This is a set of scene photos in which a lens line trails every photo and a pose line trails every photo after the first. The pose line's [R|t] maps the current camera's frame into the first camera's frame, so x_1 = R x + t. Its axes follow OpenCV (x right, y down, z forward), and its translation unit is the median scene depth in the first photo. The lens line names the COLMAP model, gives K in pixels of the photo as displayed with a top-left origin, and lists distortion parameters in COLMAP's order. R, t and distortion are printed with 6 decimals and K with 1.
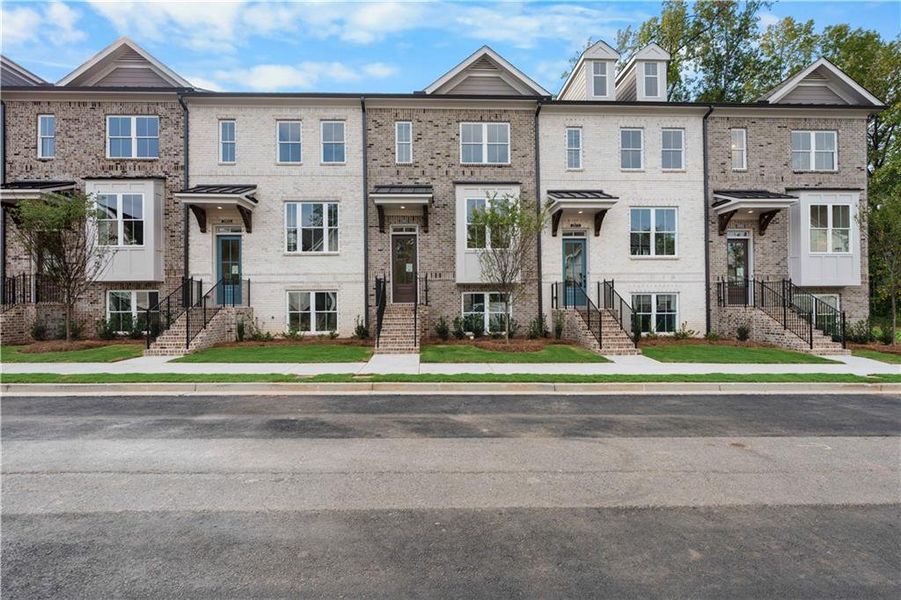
lens RADIAL K [[408.1, 0, 451.6], [0, 408.1, 300.5], [0, 0, 1]] dist [-0.001262, 0.001908]
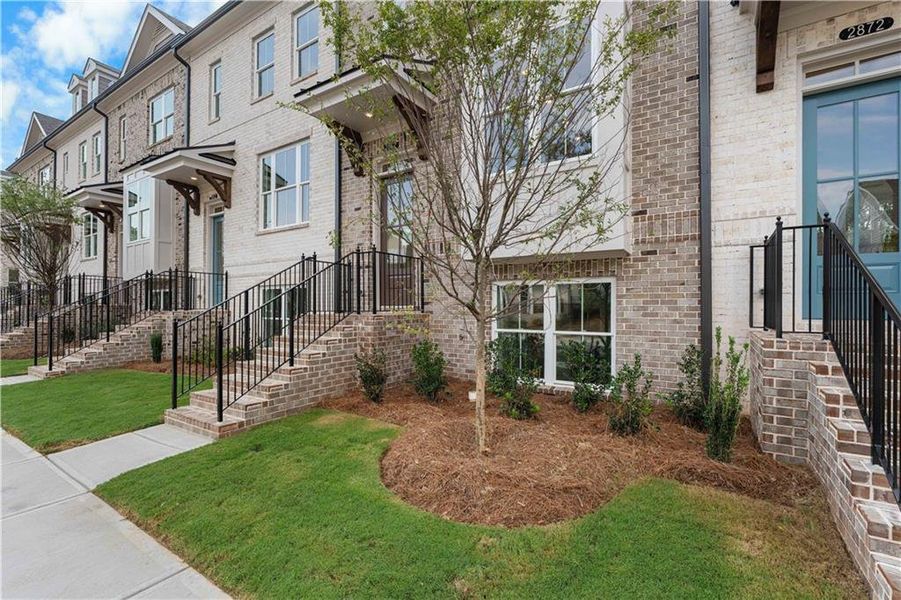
lens RADIAL K [[408.1, 0, 448.1], [0, 408.1, 301.2], [0, 0, 1]] dist [-0.001262, 0.001908]
pose [[0.812213, 0.000259, -0.583361, 0.242524], [-0.003824, 0.999981, -0.004879, 0.001794], [0.583349, 0.006194, 0.812198, 0.629653]]
